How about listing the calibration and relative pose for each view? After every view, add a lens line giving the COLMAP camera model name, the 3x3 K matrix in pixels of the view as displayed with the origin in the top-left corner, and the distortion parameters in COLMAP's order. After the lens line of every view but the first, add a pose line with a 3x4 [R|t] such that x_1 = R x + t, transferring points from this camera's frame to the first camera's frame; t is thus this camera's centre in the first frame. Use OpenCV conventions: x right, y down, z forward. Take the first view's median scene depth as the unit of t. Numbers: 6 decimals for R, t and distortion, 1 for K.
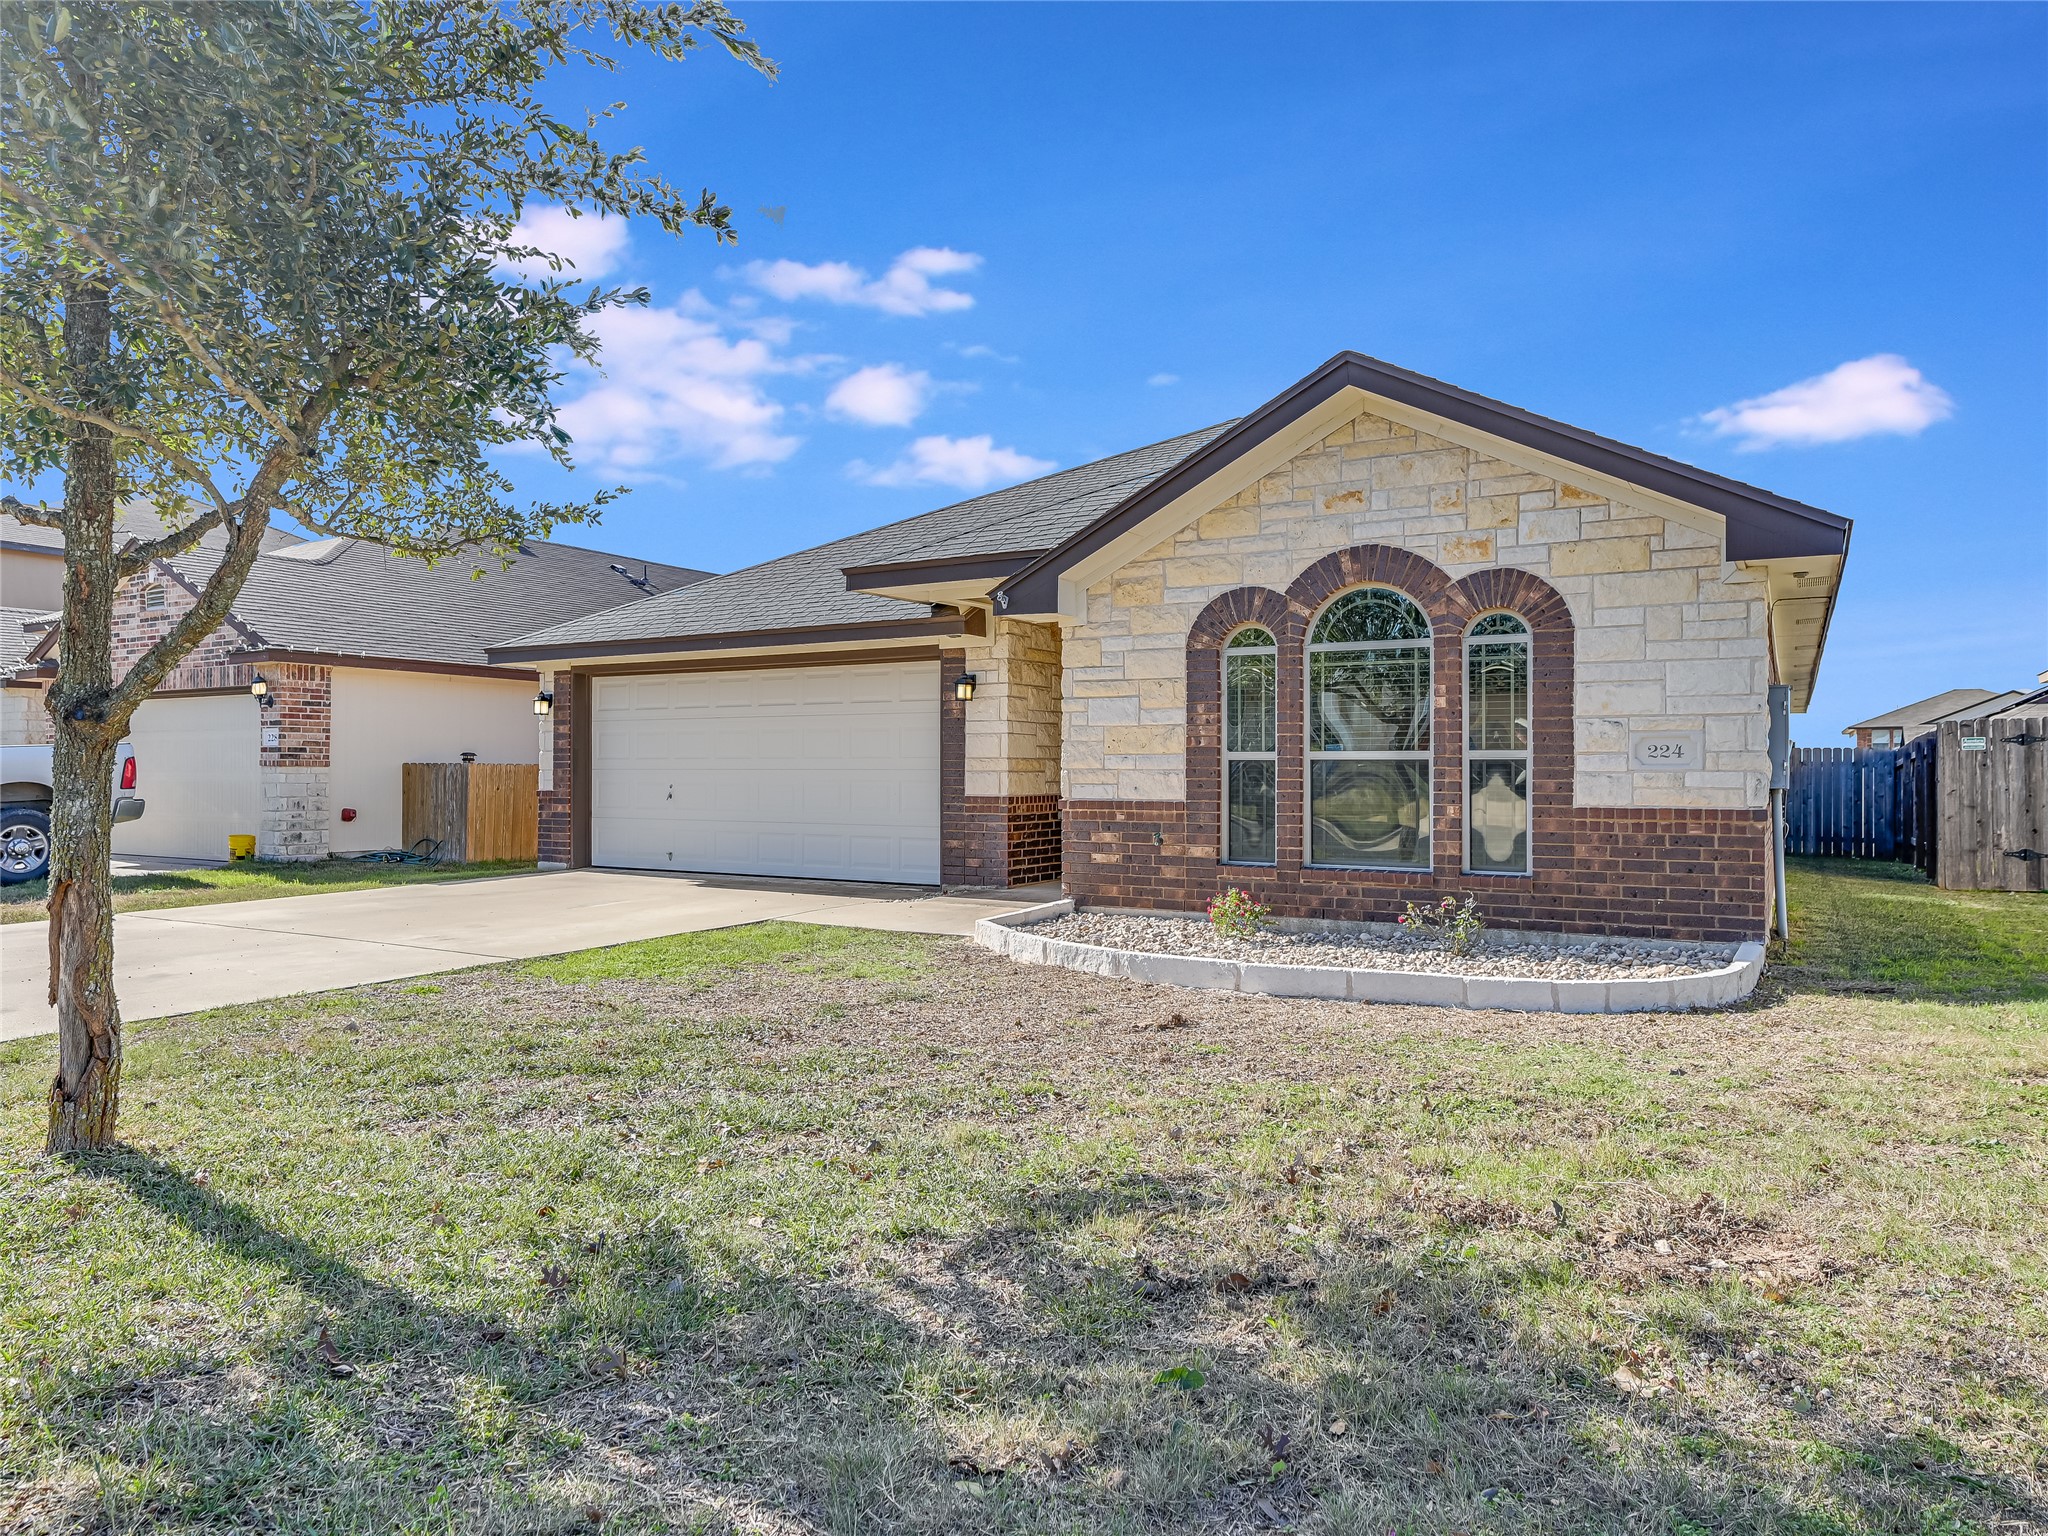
lens RADIAL K [[1025.5, 0, 1020.0], [0, 1025.5, 765.7], [0, 0, 1]] dist [-0.001618, -0.000350]
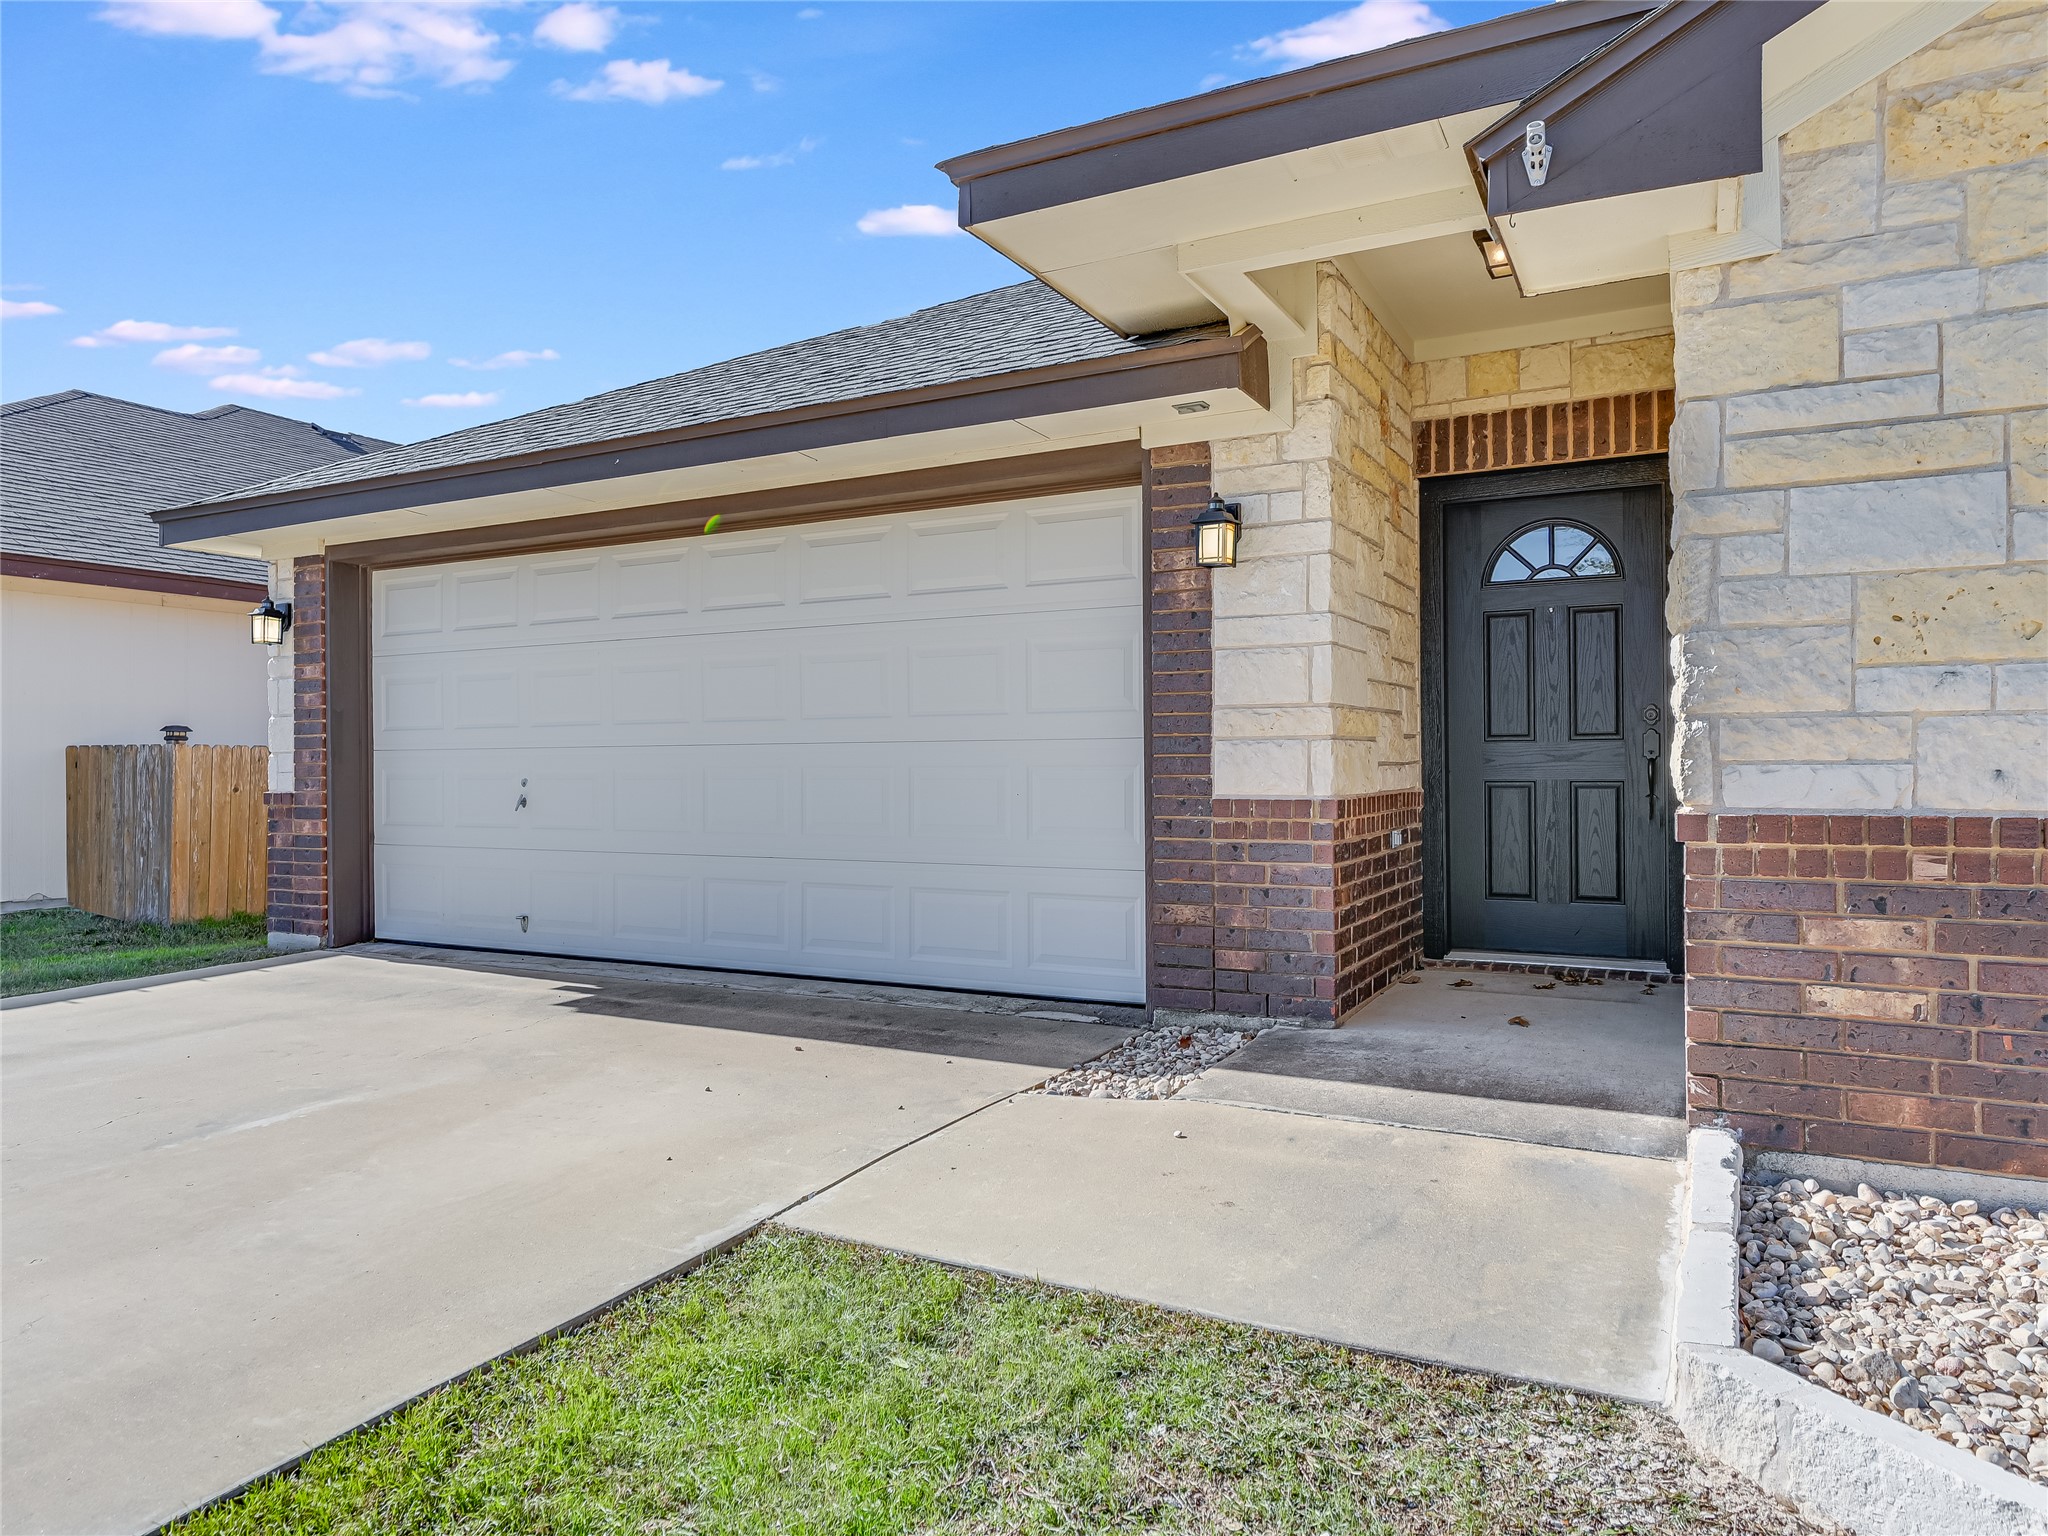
lens RADIAL K [[1025.5, 0, 1020.0], [0, 1025.5, 765.7], [0, 0, 1]] dist [-0.001618, -0.000350]
pose [[0.998284, -0.009186, 0.057832, -0.155391], [0.008680, 0.999922, 0.008997, 0.011676], [-0.057910, -0.008479, 0.998286, 0.589228]]
